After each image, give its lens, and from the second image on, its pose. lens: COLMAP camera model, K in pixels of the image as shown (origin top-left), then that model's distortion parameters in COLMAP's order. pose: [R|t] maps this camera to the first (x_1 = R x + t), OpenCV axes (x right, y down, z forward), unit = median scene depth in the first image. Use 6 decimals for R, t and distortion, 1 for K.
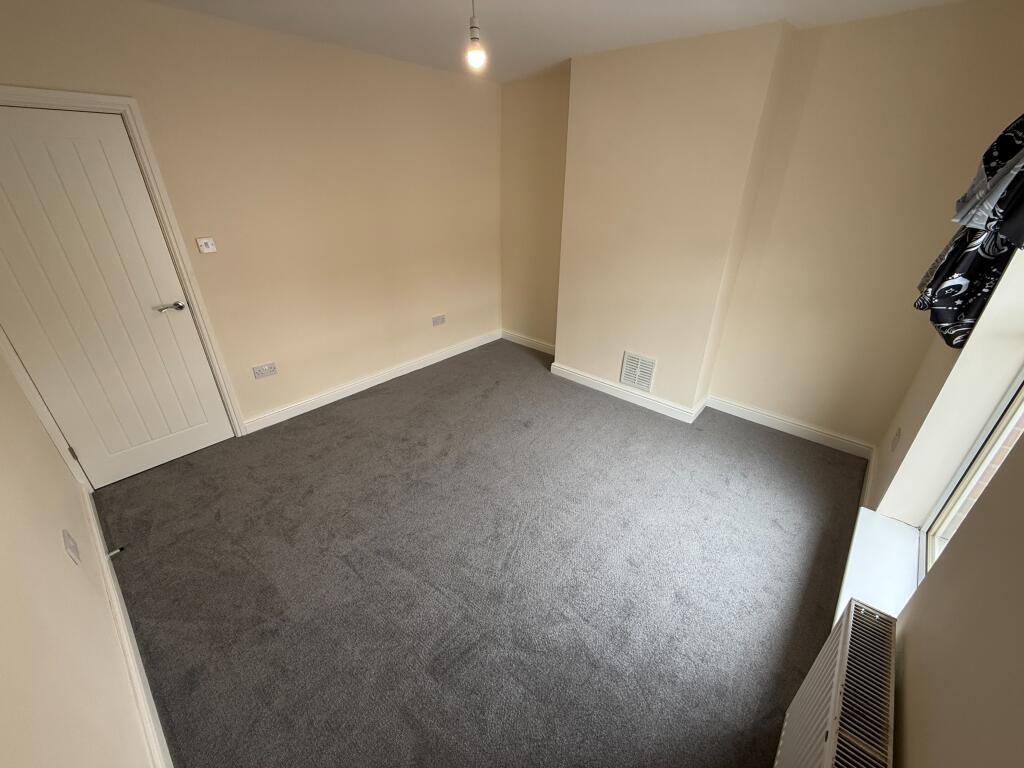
lens RADIAL K [[407.3, 0, 507.8], [0, 407.3, 385.1], [0, 0, 1]] dist [0.000719, -0.000419]
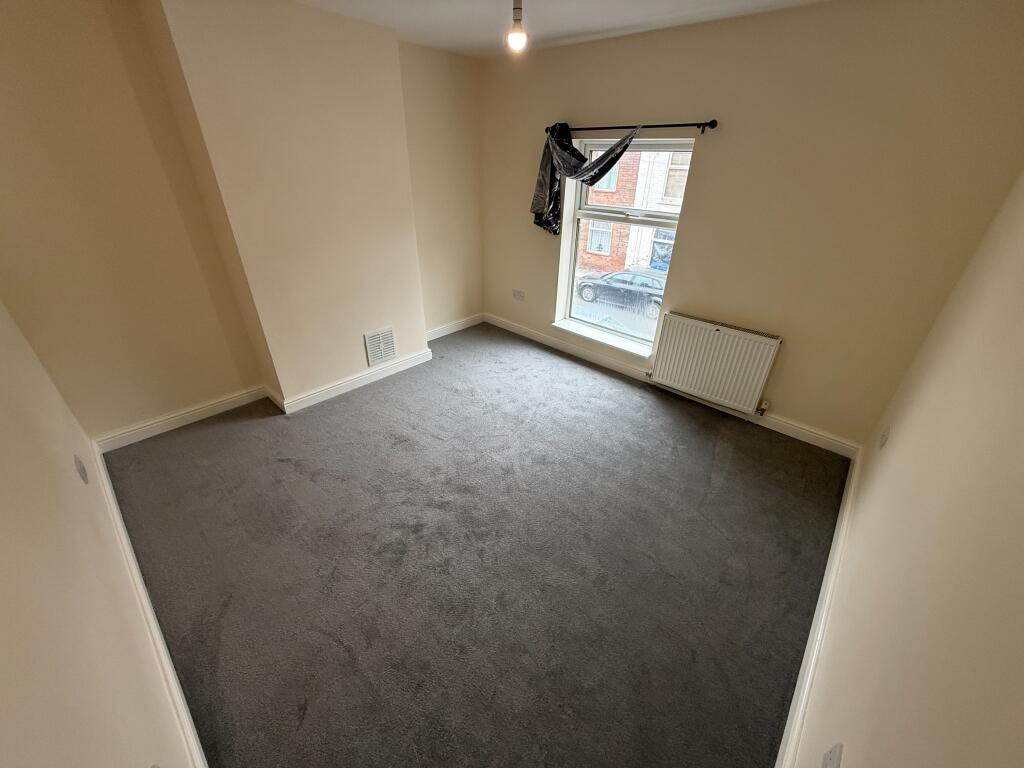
lens RADIAL K [[407.3, 0, 507.8], [0, 407.3, 380.4], [0, 0, 1]] dist [0.000719, -0.000419]
pose [[0.011432, -0.484143, 0.874914, -0.667734], [0.441750, 0.787404, 0.429945, -0.286201], [-0.897066, 0.381578, 0.222872, 0.548903]]
